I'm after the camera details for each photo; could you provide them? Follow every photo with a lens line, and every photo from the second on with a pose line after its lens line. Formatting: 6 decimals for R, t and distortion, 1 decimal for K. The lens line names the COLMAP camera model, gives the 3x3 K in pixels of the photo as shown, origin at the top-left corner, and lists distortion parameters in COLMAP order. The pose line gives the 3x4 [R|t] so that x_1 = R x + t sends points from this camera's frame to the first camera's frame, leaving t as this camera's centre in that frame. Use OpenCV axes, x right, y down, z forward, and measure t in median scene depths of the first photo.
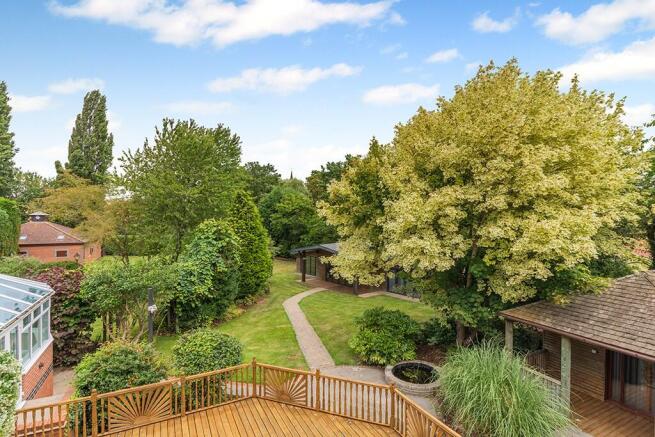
lens RADIAL K [[326.0, 0, 327.5], [0, 326.0, 218.5], [0, 0, 1]] dist [-0.001487, -0.000243]
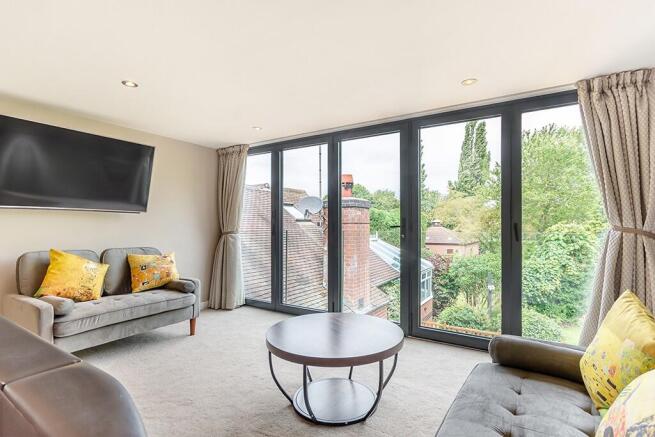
lens RADIAL K [[323.0, 0, 327.5], [0, 323.0, 218.5], [0, 0, 1]] dist [-0.000022, -0.000096]
pose [[0.485456, -0.016928, -0.874097, 0.169379], [-0.005338, 0.999737, -0.022325, 0.018922], [0.874245, 0.015503, 0.485238, -0.125555]]
